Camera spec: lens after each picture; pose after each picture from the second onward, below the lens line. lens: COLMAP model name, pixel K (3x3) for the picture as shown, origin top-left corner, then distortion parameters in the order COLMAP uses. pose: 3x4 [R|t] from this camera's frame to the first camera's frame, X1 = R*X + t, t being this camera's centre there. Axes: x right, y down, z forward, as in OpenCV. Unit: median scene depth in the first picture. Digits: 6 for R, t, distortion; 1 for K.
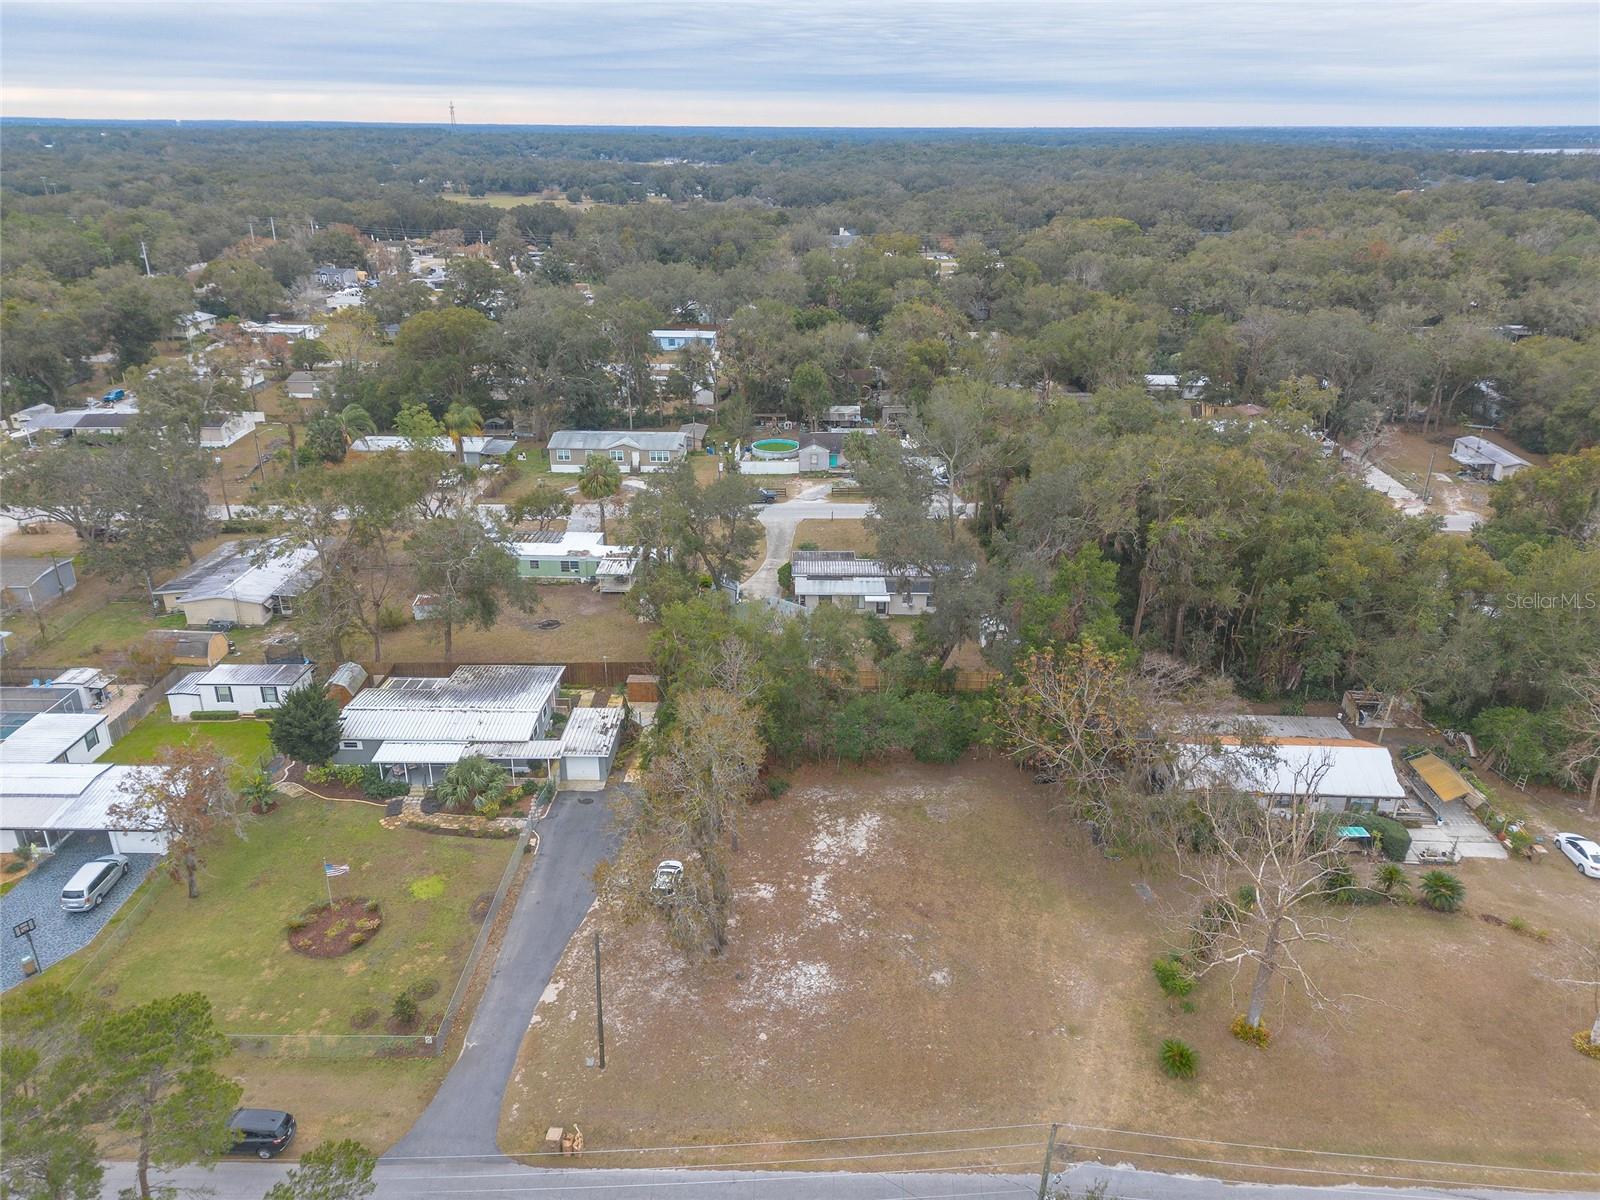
lens RADIAL K [[1120.8, 0, 793.6], [0, 1120.8, 606.4], [0, 0, 1]] dist [0.072432, -0.068484]
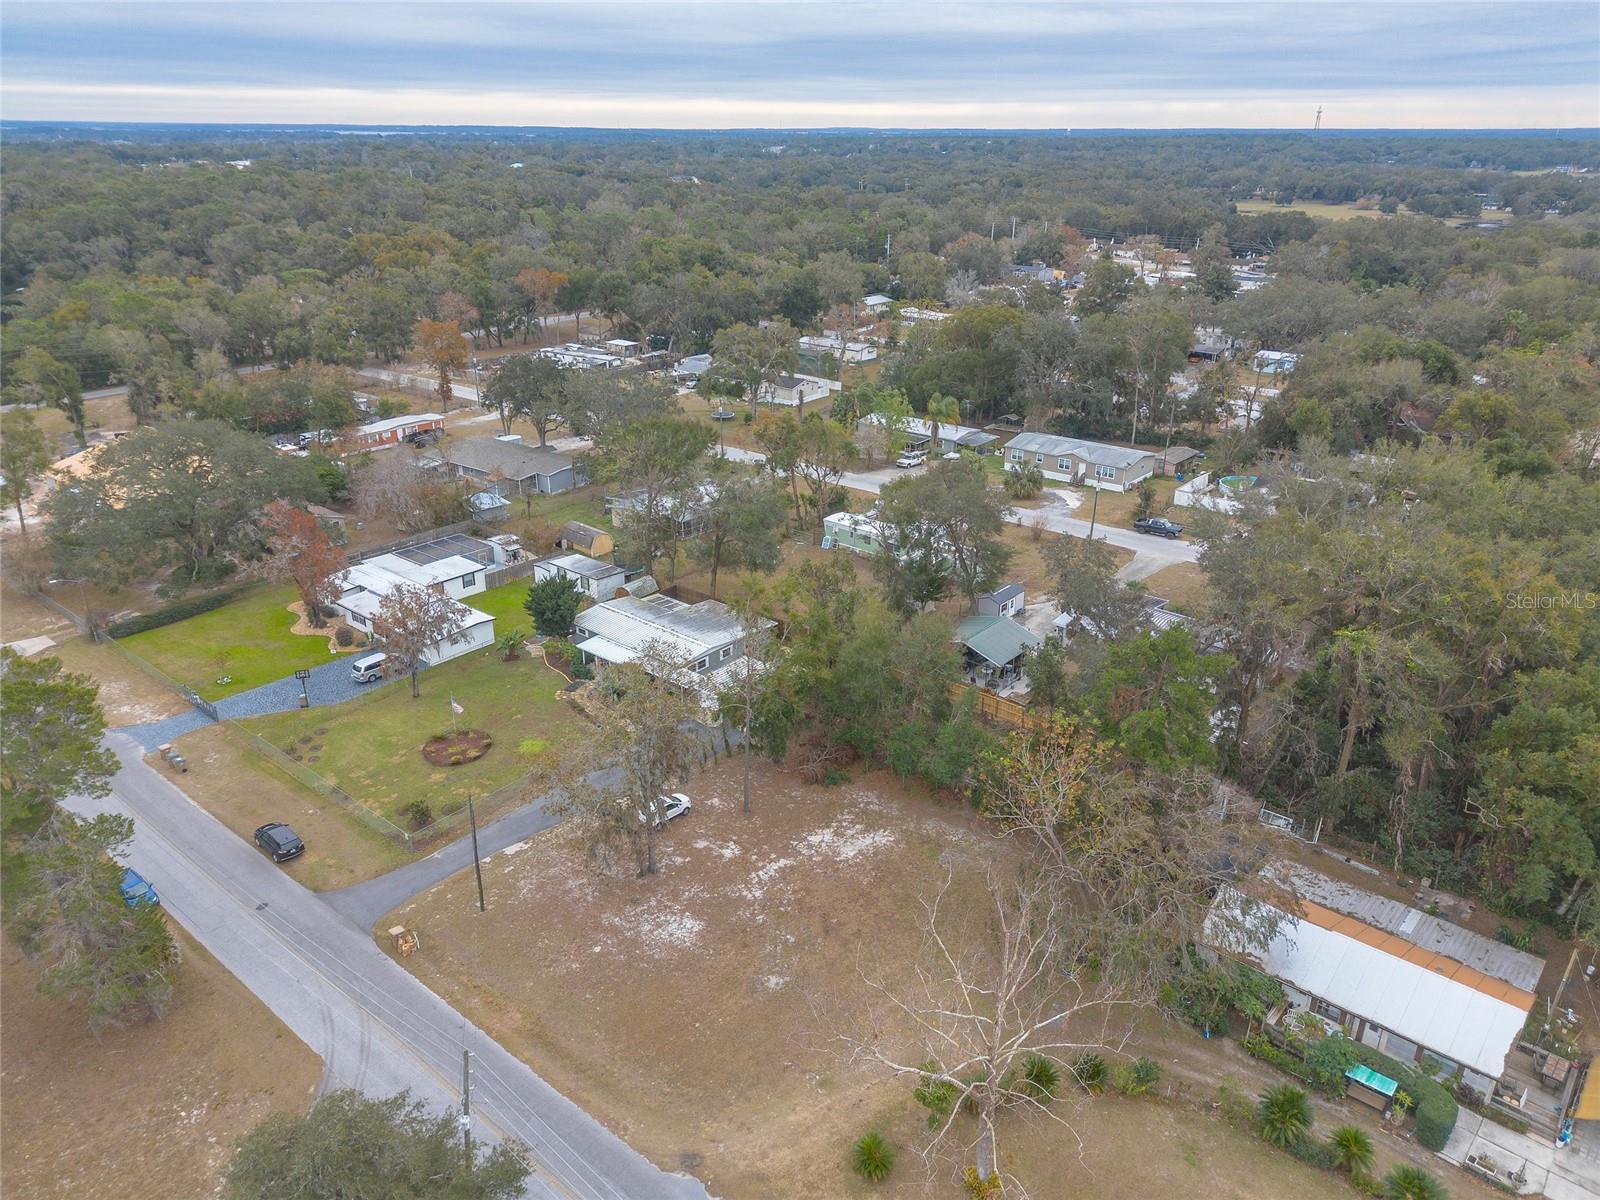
lens RADIAL K [[1120.8, 0, 793.6], [0, 1120.8, 606.4], [0, 0, 1]] dist [0.072432, -0.068484]
pose [[0.774427, 0.246527, -0.582656, 0.512167], [-0.249277, 0.965356, 0.077128, -0.058587], [0.581484, 0.085512, 0.809051, 0.137930]]
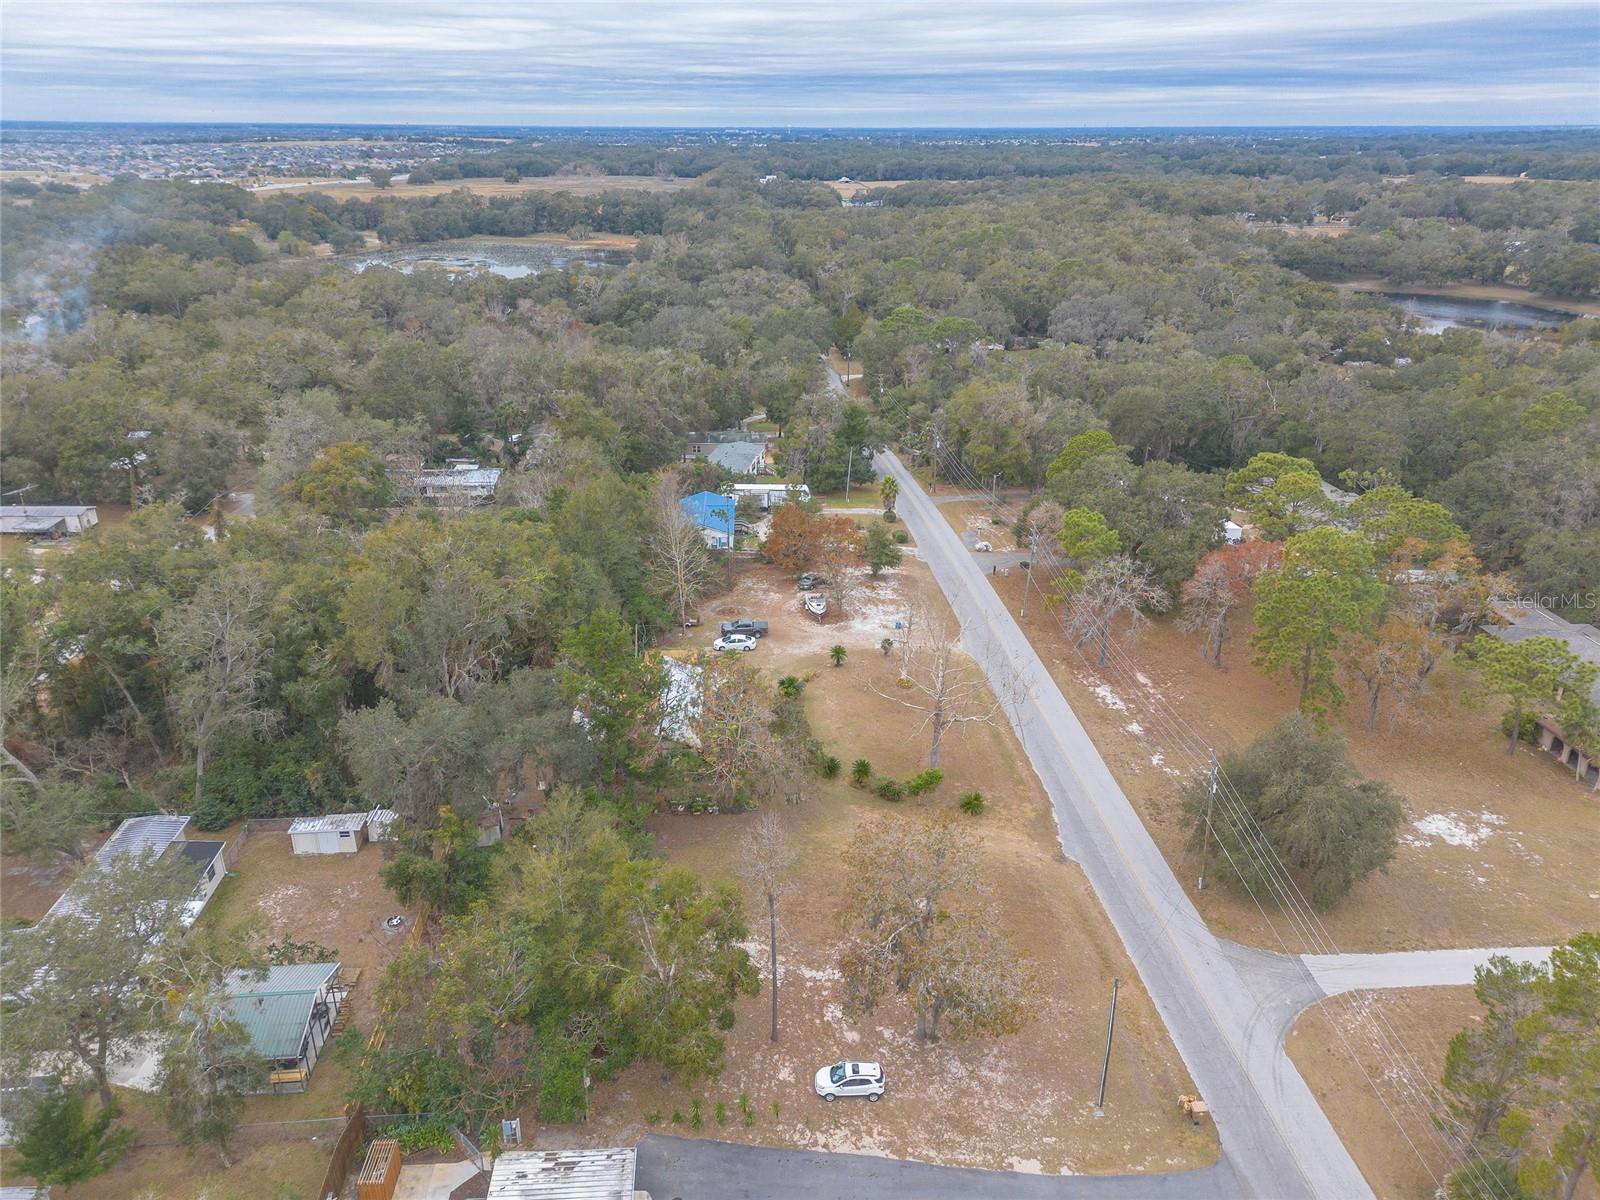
lens RADIAL K [[1120.8, 0, 793.6], [0, 1120.8, 606.4], [0, 0, 1]] dist [0.072432, -0.068484]
pose [[-0.094010, -0.392001, 0.915149, -0.691741], [0.384088, 0.833777, 0.396602, -0.392824], [-0.918498, 0.388782, 0.072180, 0.727170]]
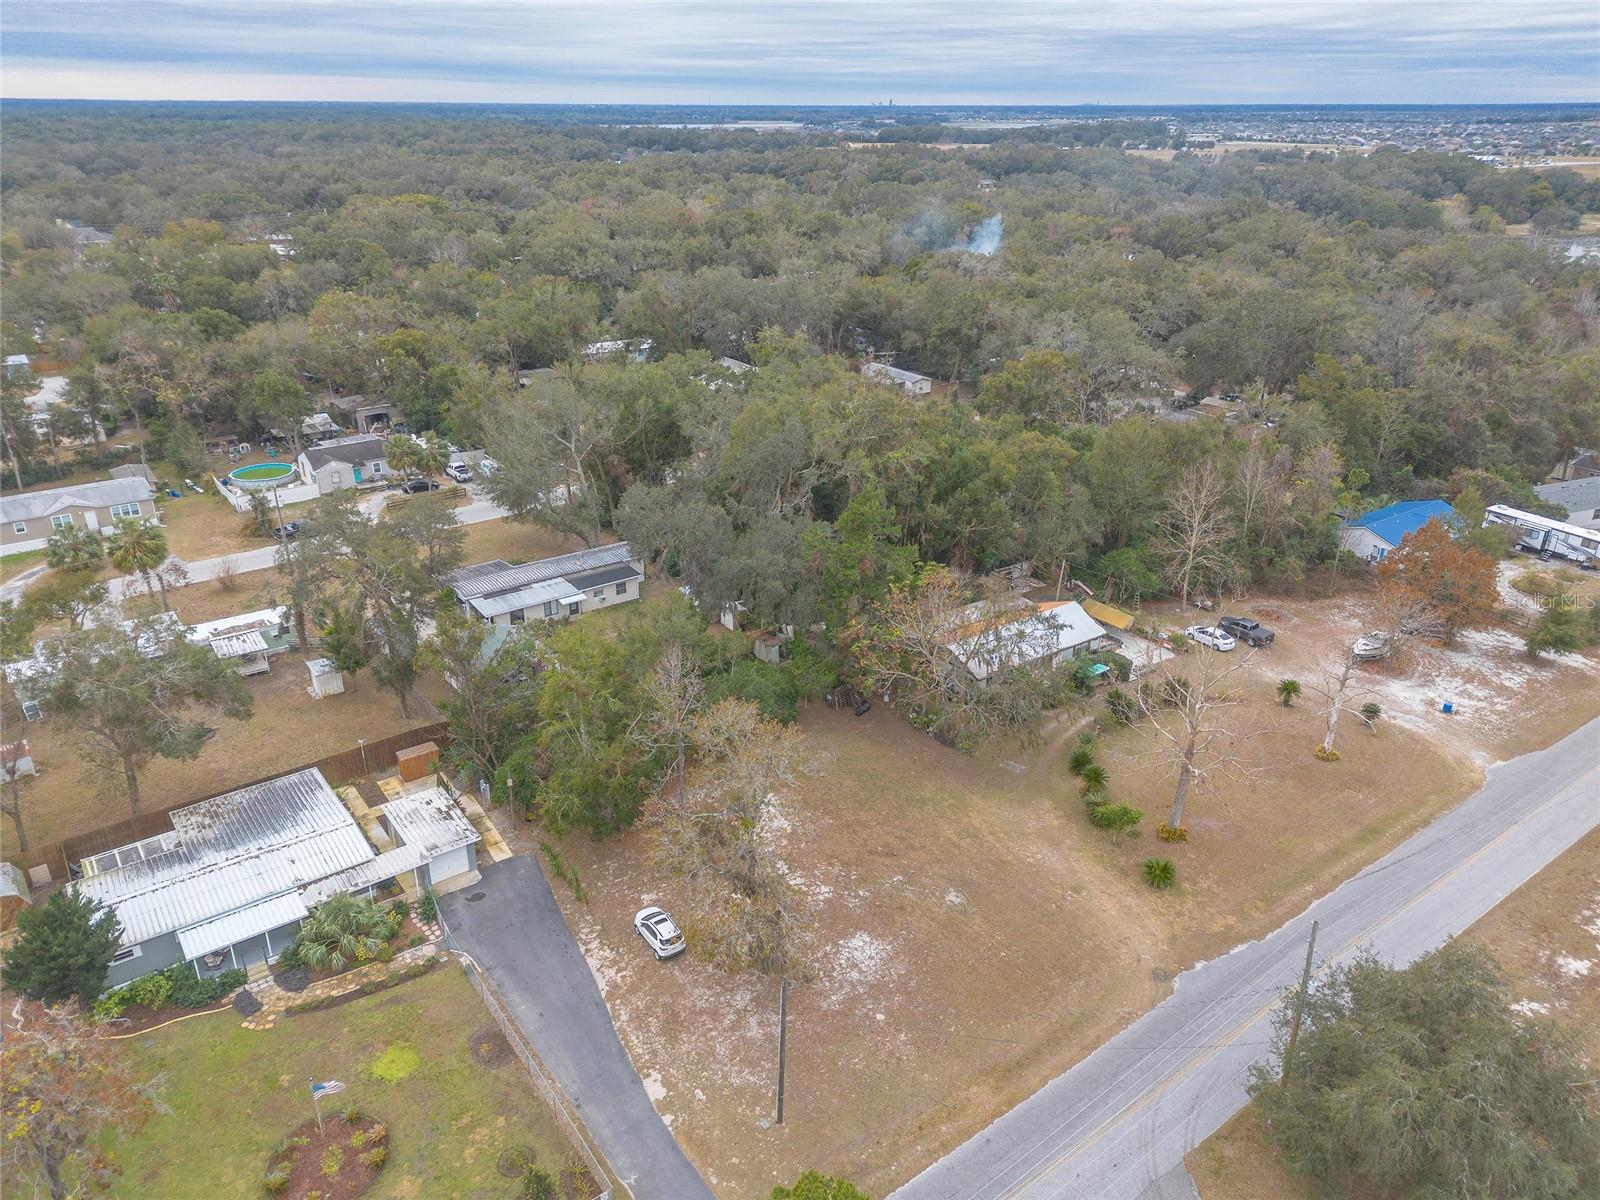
lens RADIAL K [[1120.8, 0, 793.6], [0, 1120.8, 606.4], [0, 0, 1]] dist [0.072432, -0.068484]
pose [[0.790958, -0.250036, 0.558451, -0.412371], [0.239872, 0.966347, 0.092922, -0.059125], [-0.562891, 0.060460, 0.824317, 0.149992]]
